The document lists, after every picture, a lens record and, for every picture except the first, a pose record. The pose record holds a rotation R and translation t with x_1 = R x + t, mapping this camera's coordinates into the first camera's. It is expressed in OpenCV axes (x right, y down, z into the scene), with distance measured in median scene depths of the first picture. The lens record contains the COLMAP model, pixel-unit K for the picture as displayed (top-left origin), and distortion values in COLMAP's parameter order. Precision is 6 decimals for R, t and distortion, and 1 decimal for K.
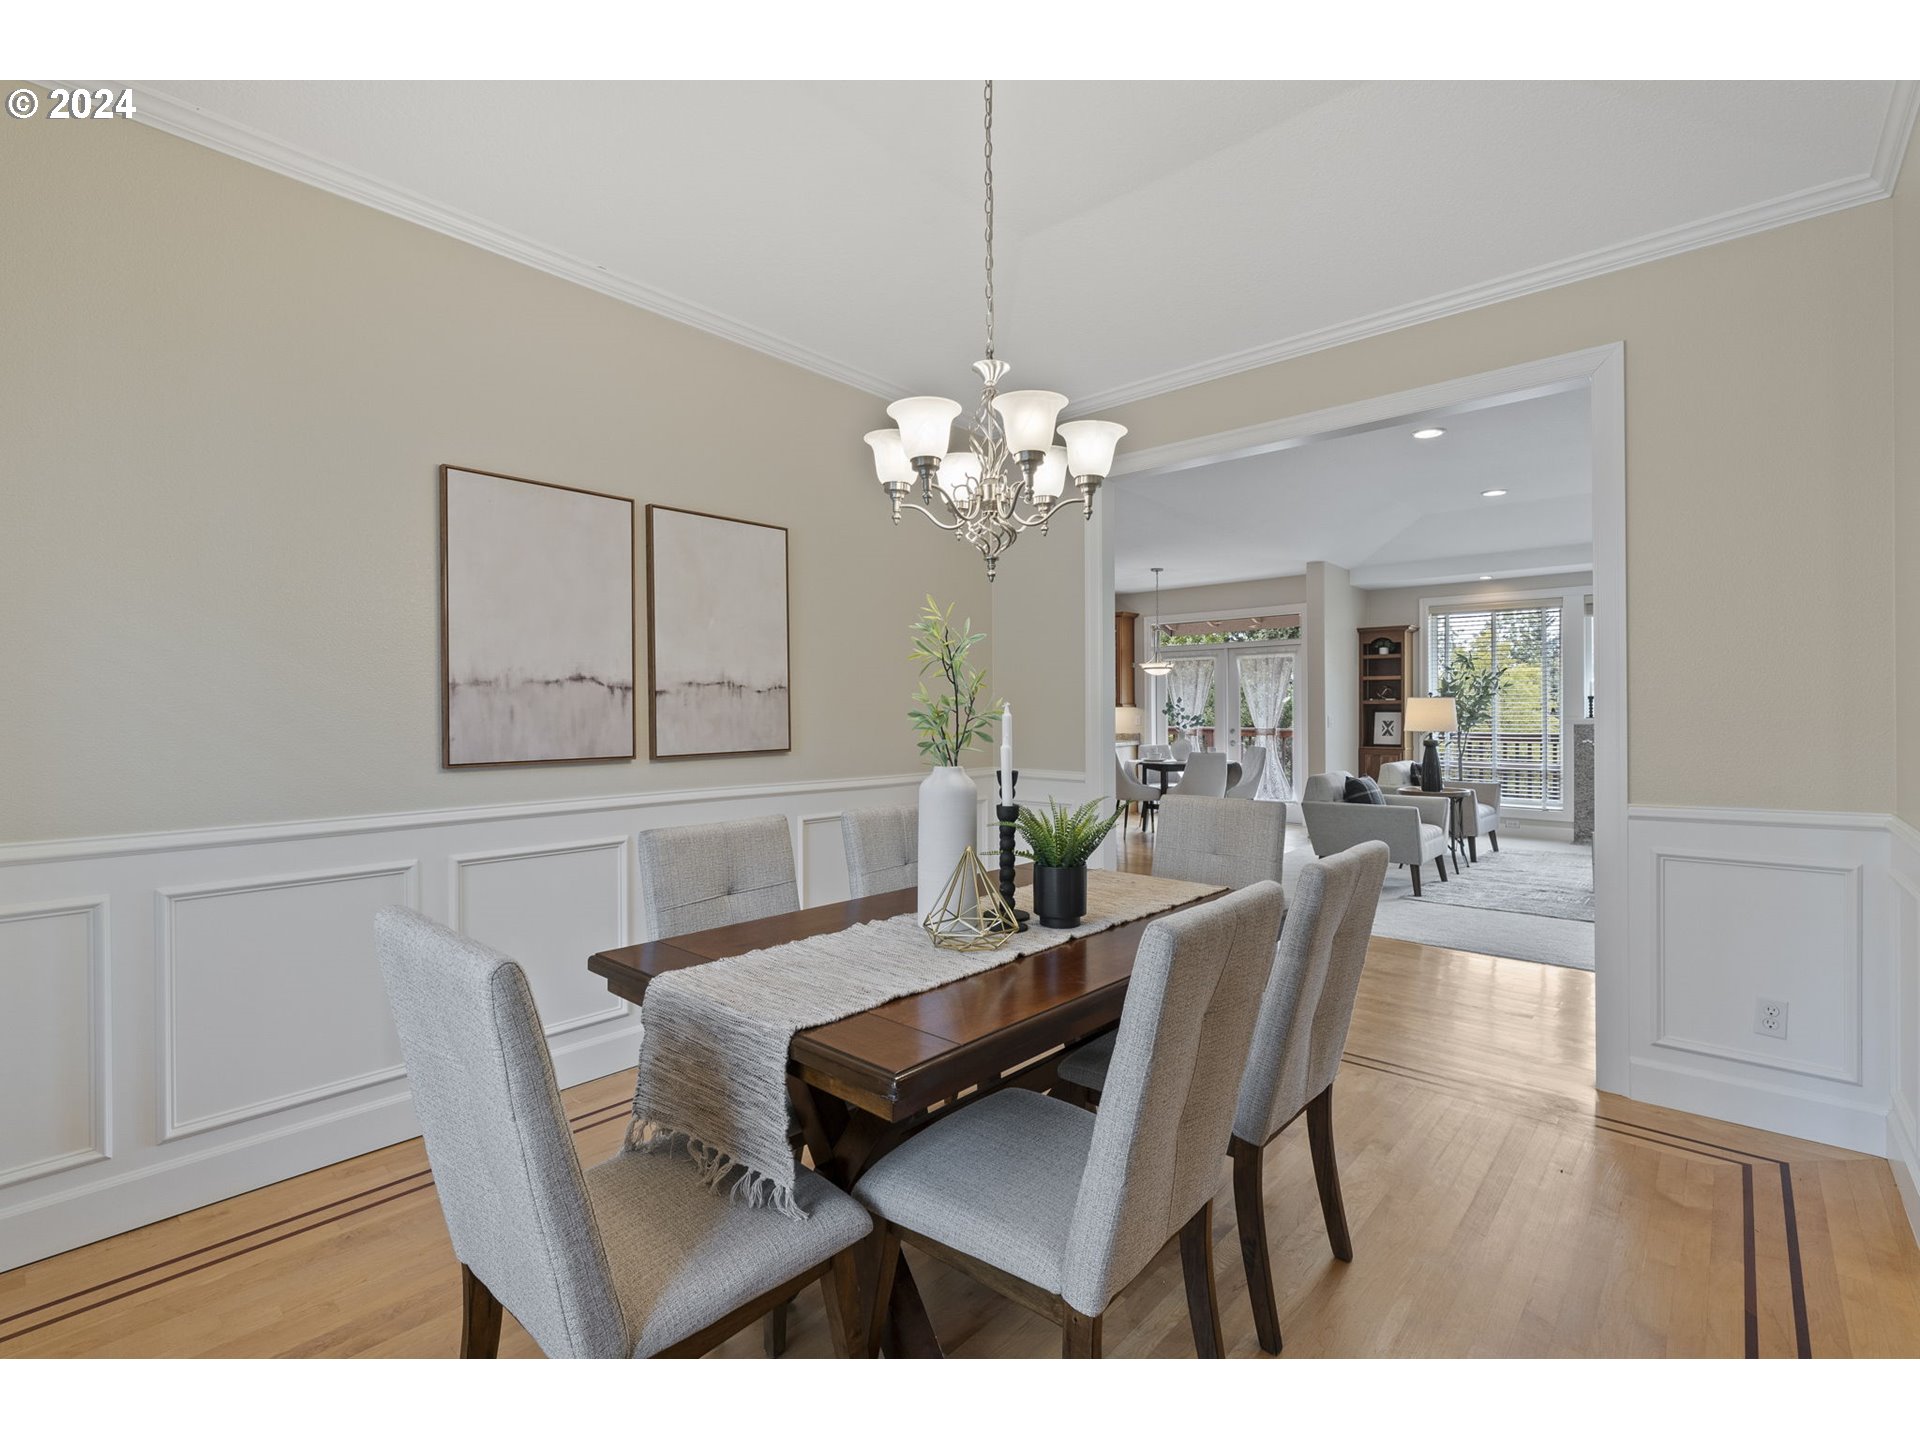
lens RADIAL K [[876.2, 0, 952.9], [0, 876.2, 711.0], [0, 0, 1]] dist [-0.000329, 0.000177]
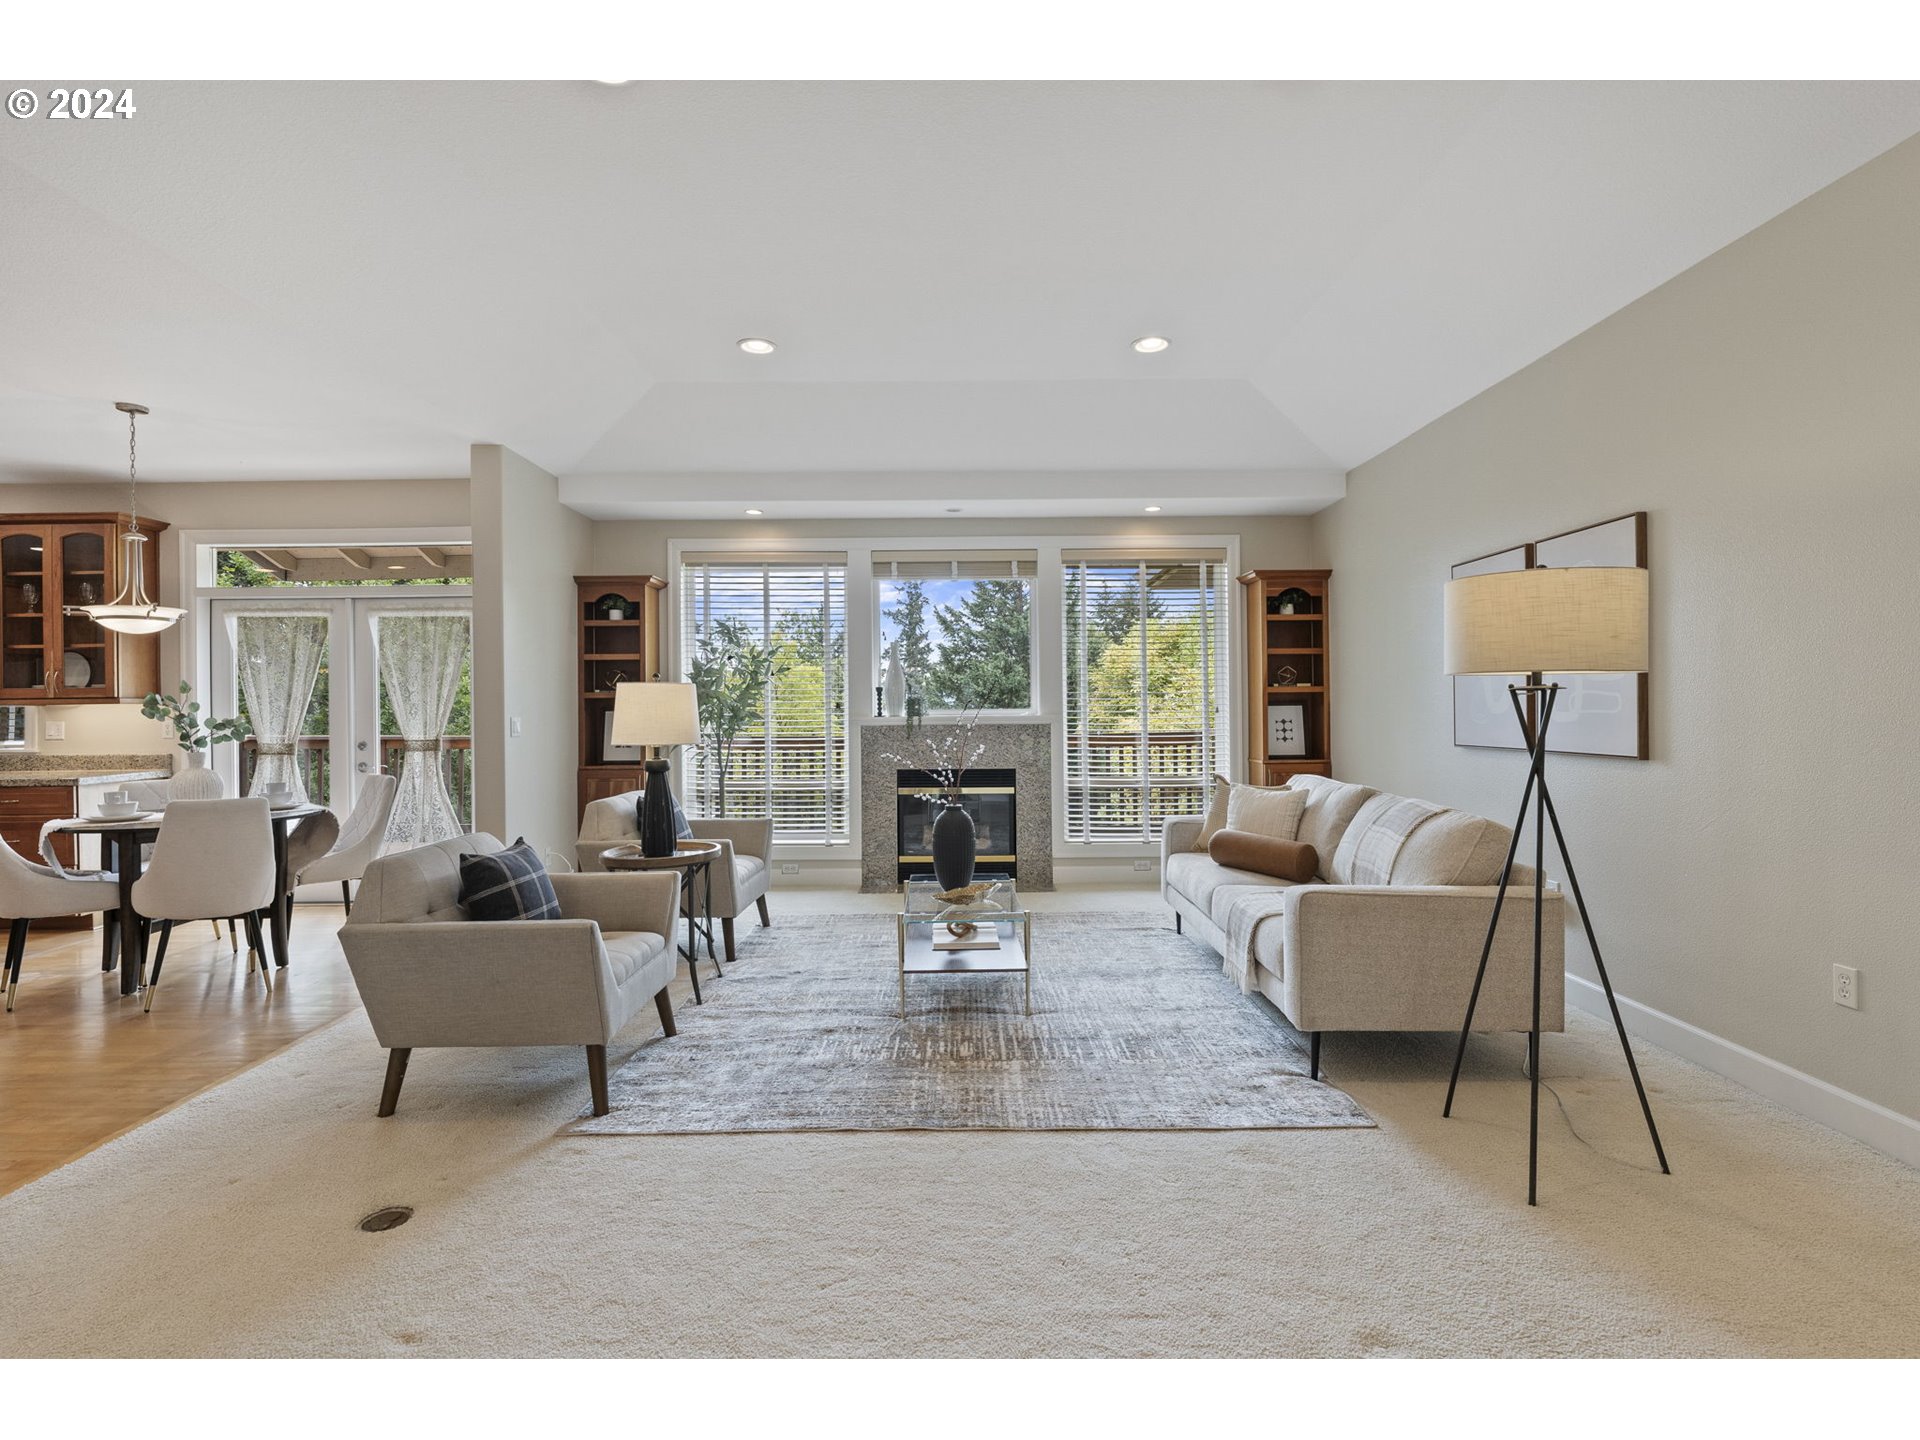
lens RADIAL K [[936.1, 0, 965.6], [0, 936.1, 712.3], [0, 0, 1]] dist [-0.008643, -0.001583]
pose [[0.736245, -0.008307, 0.676664, 0.233014], [0.006048, 0.999965, 0.005695, 0.000310], [-0.676688, -0.000101, 0.736270, 0.348032]]
